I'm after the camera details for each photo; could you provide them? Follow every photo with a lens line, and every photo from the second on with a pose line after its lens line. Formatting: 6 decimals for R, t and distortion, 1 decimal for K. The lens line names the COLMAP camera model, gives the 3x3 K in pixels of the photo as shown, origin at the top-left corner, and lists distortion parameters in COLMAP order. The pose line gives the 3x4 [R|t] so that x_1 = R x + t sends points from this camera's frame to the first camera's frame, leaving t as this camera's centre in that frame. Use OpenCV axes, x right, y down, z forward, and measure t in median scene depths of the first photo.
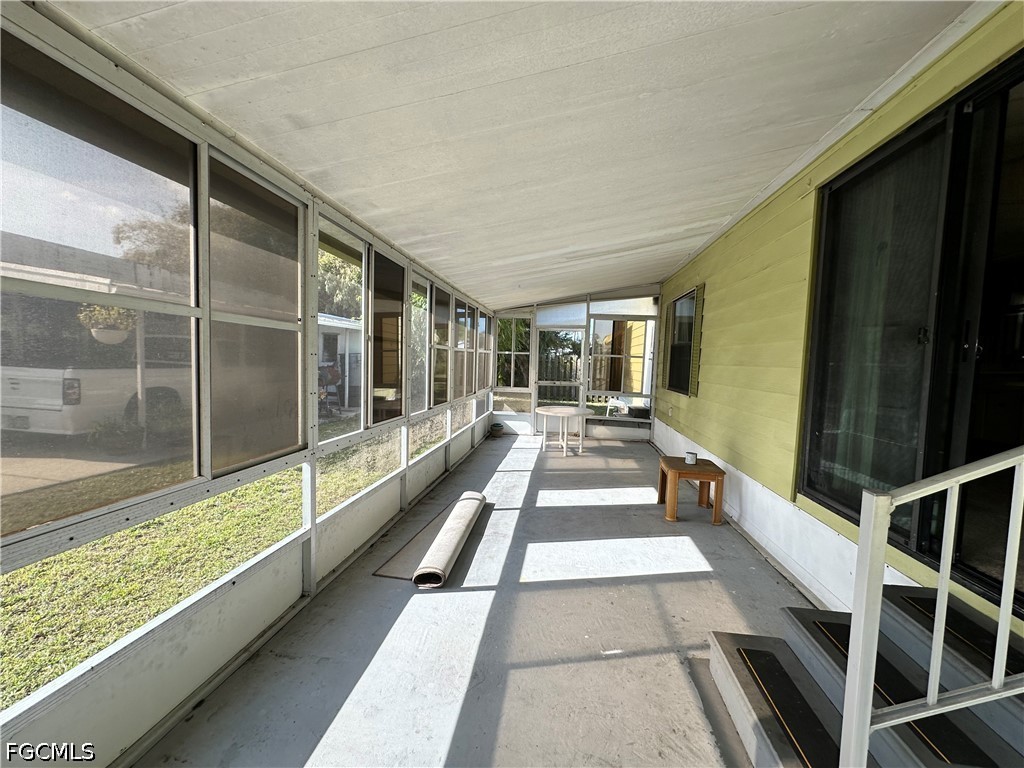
lens RADIAL K [[409.1, 0, 508.8], [0, 409.1, 385.0], [0, 0, 1]] dist [-0.003174, 0.000156]
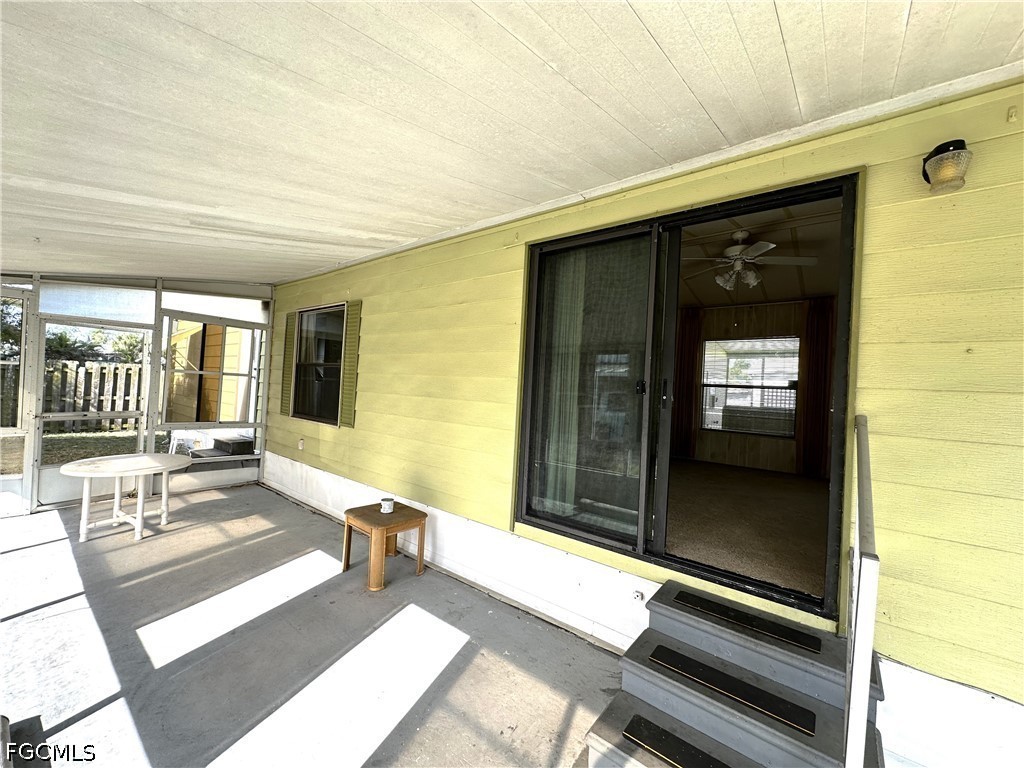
lens RADIAL K [[409.1, 0, 515.2], [0, 409.1, 384.0], [0, 0, 1]] dist [-0.003174, 0.000156]
pose [[0.507982, 0.003823, 0.861359, -0.137626], [0.018815, 0.999702, -0.015533, -0.050569], [-0.861162, 0.024097, 0.507759, 0.284997]]
